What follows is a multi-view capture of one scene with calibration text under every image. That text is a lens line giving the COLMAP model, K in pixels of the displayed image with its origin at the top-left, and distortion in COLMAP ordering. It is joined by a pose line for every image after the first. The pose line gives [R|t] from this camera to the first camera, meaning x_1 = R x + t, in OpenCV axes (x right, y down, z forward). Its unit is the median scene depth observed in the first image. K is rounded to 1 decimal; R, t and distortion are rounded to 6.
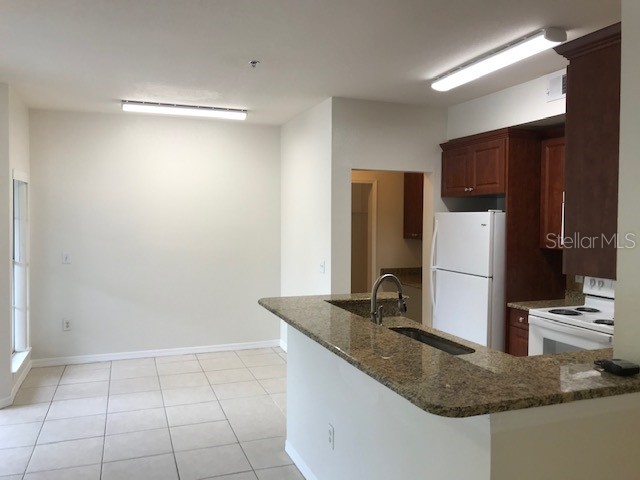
lens RADIAL K [[521.0, 0, 319.8], [0, 521.0, 240.2], [0, 0, 1]] dist [0.022083, -0.033962]
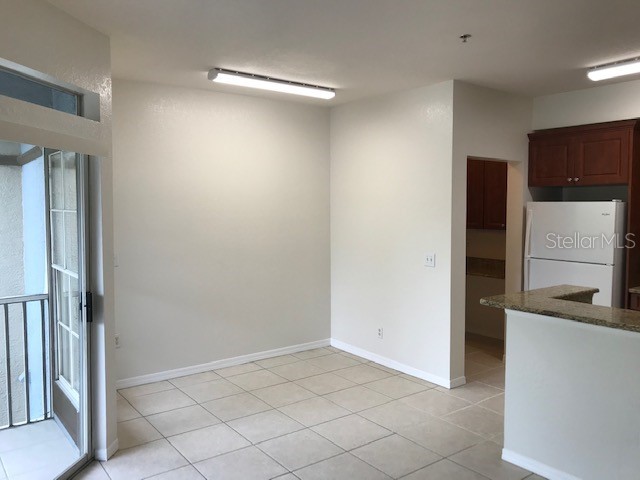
lens RADIAL K [[521.0, 0, 322.6], [0, 521.0, 240.0], [0, 0, 1]] dist [0.022083, -0.033962]
pose [[0.958753, -0.024474, 0.283184, -0.466973], [0.017152, 0.999452, 0.028306, -0.015471], [-0.283721, -0.022282, 0.958648, 0.152225]]
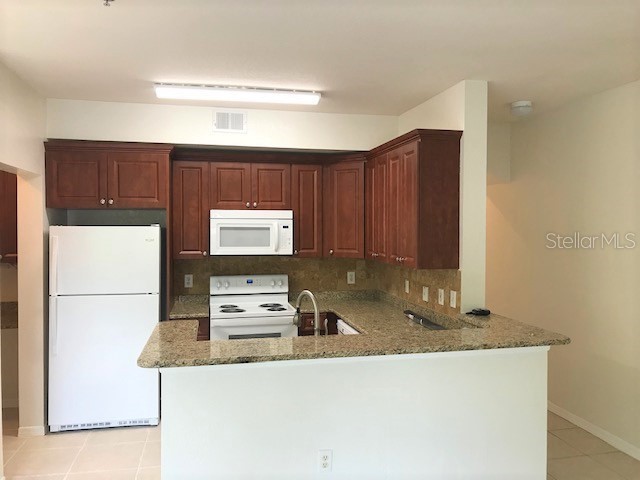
lens RADIAL K [[521.0, 0, 320.0], [0, 521.0, 237.7], [0, 0, 1]] dist [0.022083, -0.033962]
pose [[0.149624, -0.030447, 0.988274, -0.543766], [0.041641, 0.998833, 0.024468, -0.040129], [-0.987866, 0.037492, 0.150717, 0.490140]]
